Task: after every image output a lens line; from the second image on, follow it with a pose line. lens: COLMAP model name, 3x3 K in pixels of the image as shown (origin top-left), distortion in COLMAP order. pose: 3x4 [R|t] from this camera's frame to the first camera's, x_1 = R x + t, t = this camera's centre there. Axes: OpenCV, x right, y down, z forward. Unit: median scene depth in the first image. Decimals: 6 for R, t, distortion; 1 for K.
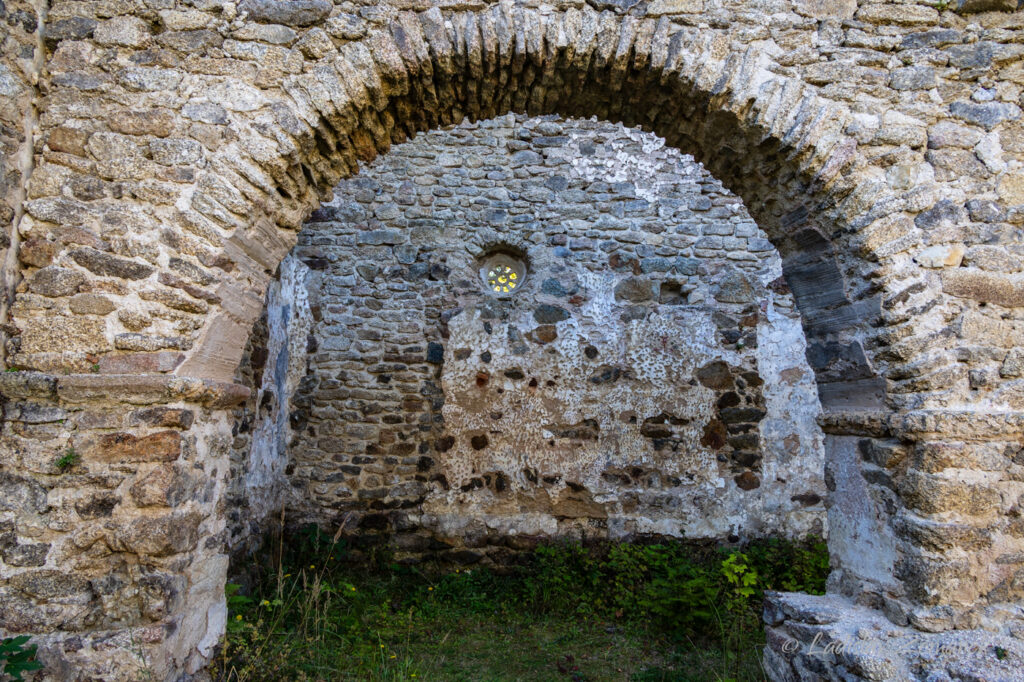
lens RADIAL K [[703.9, 0, 512.0], [0, 703.9, 341.0], [0, 0, 1]] dist [-0.001686, -0.004301]
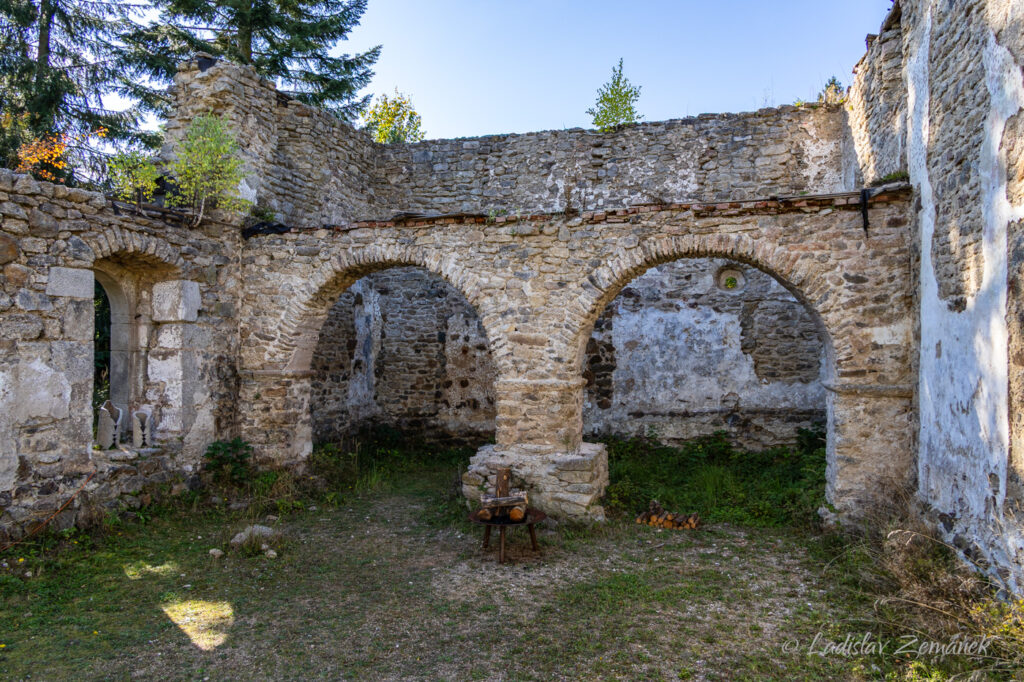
lens RADIAL K [[703.9, 0, 512.0], [0, 703.9, 341.0], [0, 0, 1]] dist [-0.001686, -0.004301]
pose [[0.954632, -0.019384, -0.297157, 0.657223], [0.051013, 0.993774, 0.099054, -0.155688], [0.293387, -0.109719, 0.949677, -0.776704]]
